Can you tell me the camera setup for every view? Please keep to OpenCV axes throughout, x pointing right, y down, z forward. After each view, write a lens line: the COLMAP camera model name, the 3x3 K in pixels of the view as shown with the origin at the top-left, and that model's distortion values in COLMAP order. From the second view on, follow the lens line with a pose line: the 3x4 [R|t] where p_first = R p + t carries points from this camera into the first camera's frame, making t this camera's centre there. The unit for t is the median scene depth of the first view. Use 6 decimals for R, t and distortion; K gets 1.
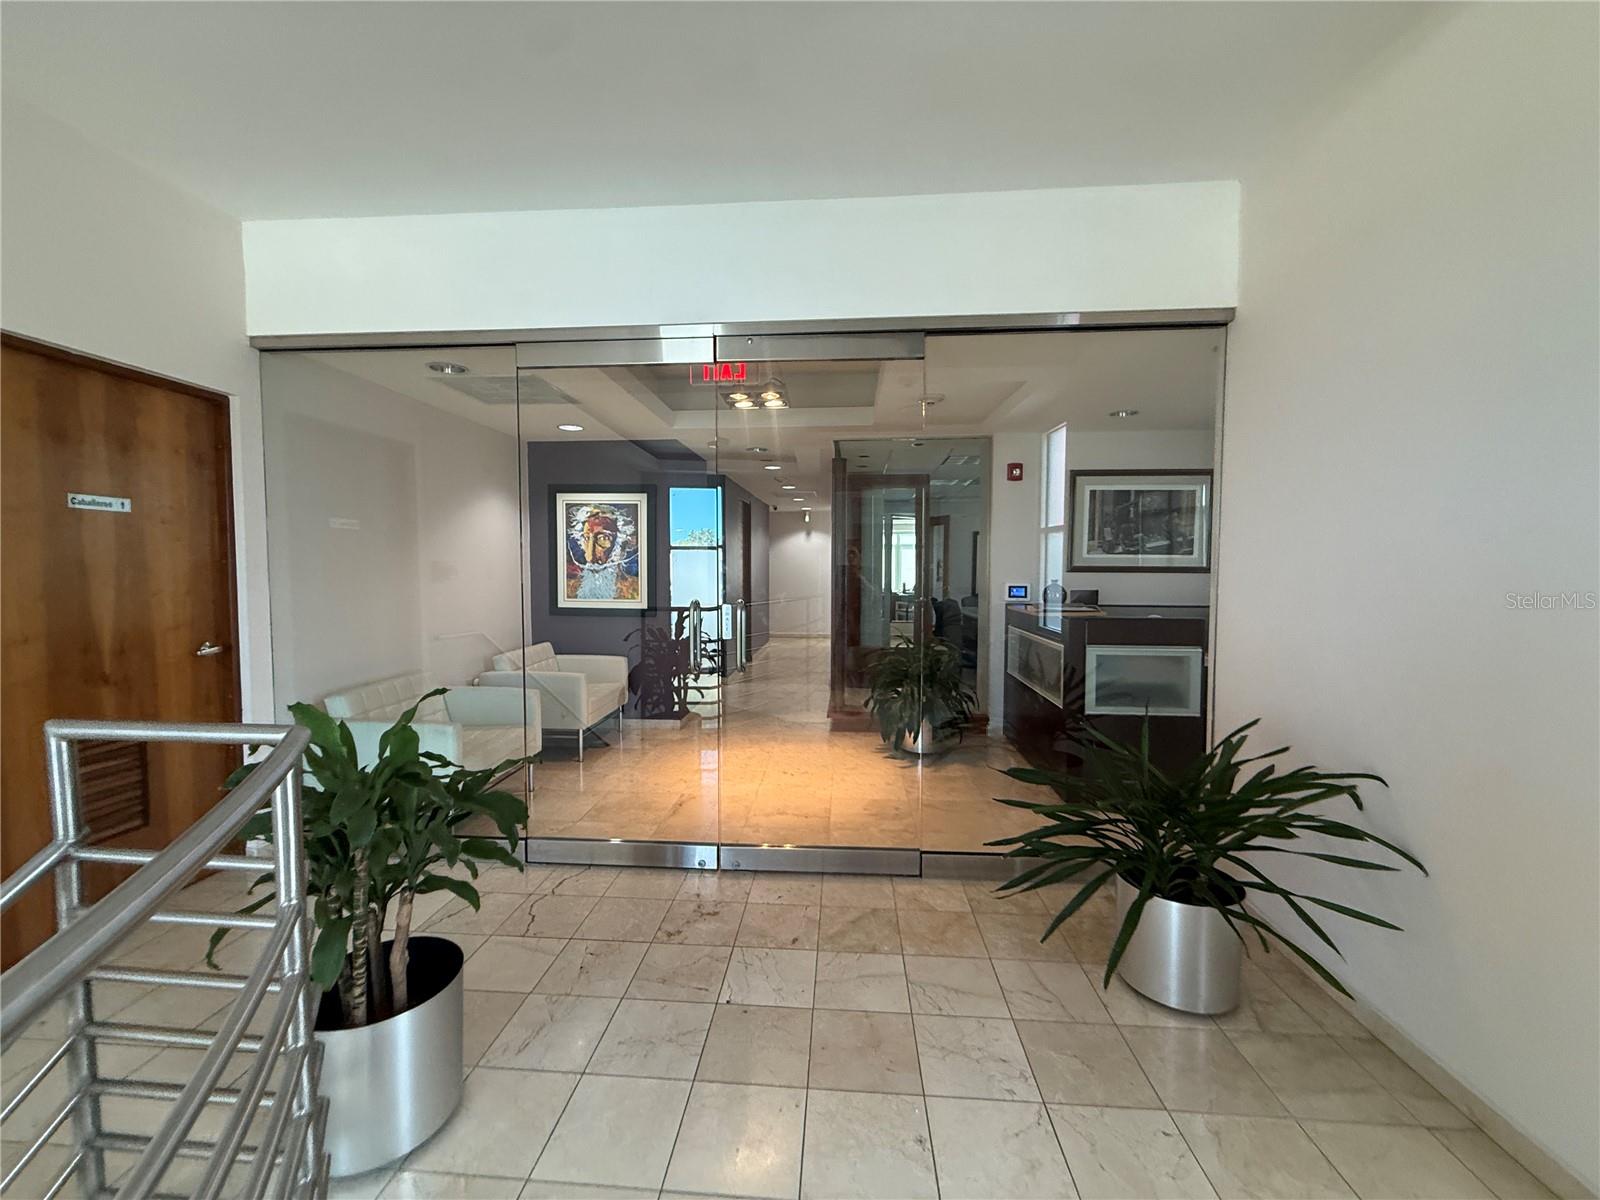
lens RADIAL K [[638.1, 0, 797.6], [0, 638.1, 596.9], [0, 0, 1]] dist [0.002273, -0.000227]
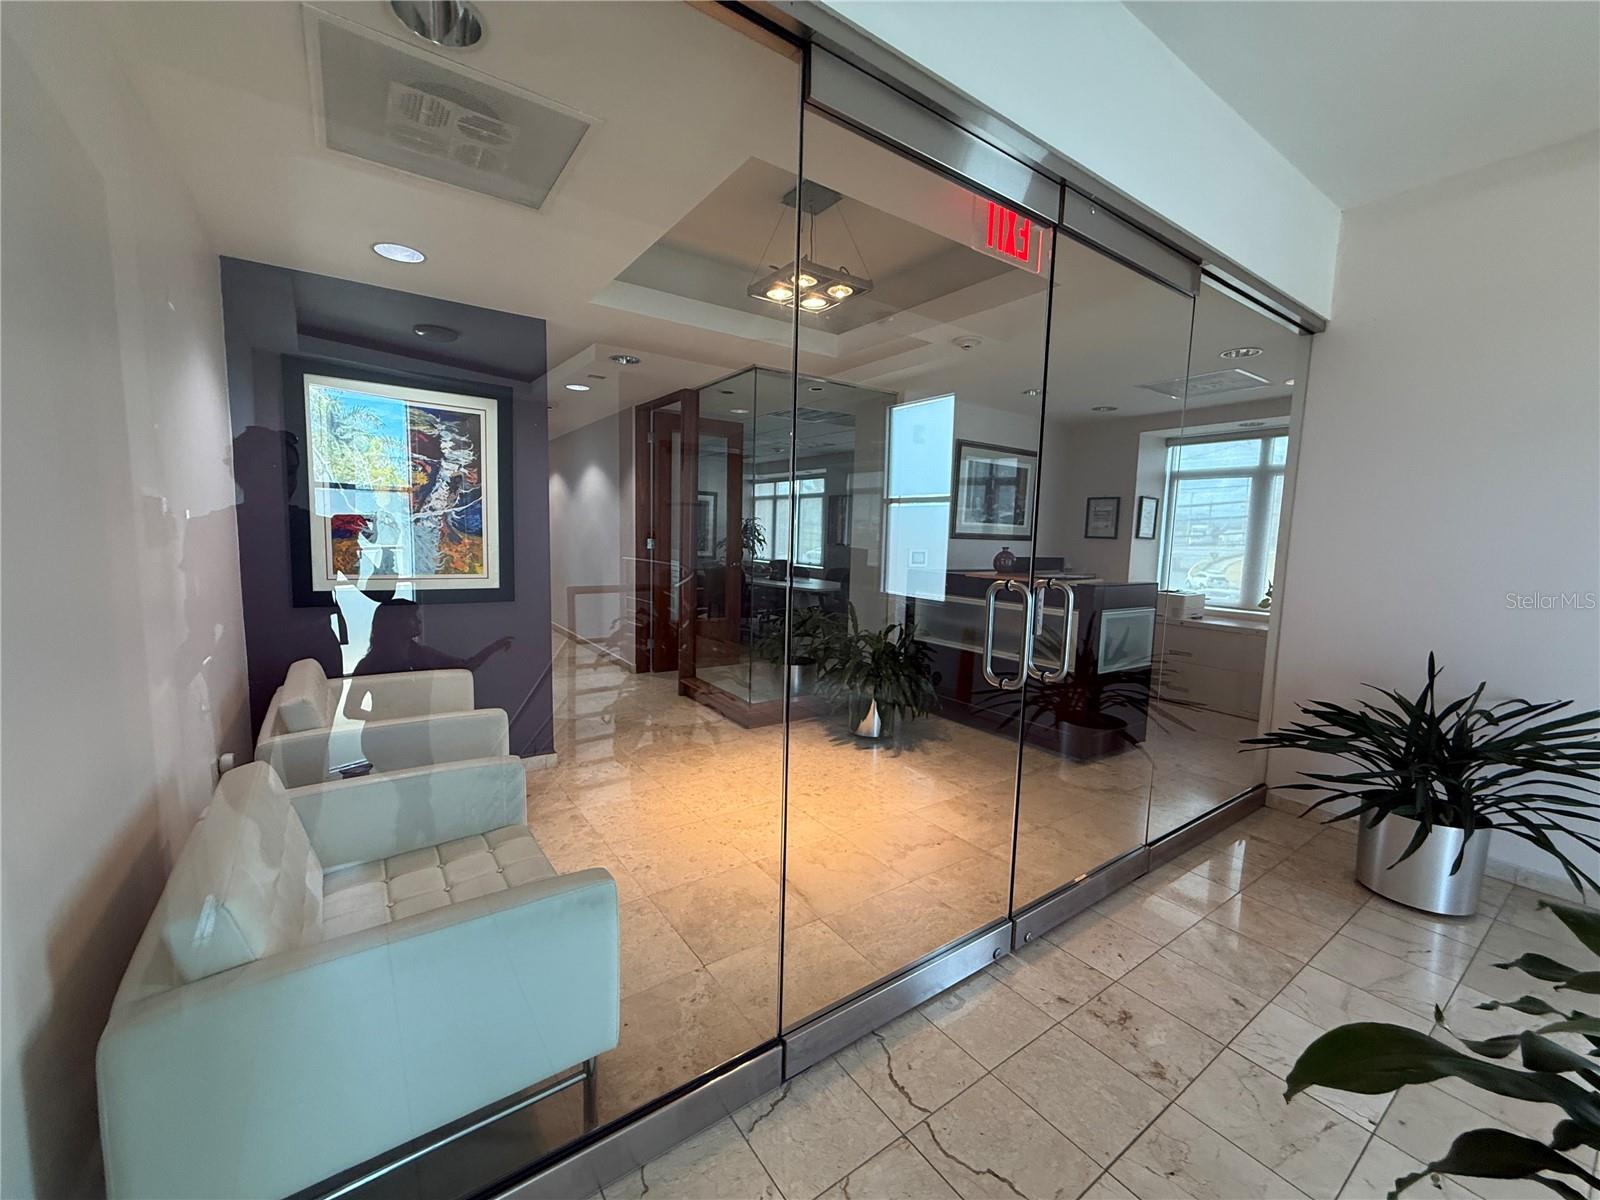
lens RADIAL K [[638.1, 0, 797.8], [0, 638.1, 600.6], [0, 0, 1]] dist [0.002273, -0.000227]
pose [[0.771014, -0.048803, 0.634945, -0.435215], [0.004036, 0.997414, 0.071762, -0.014077], [-0.636805, -0.052767, 0.769217, 0.357697]]
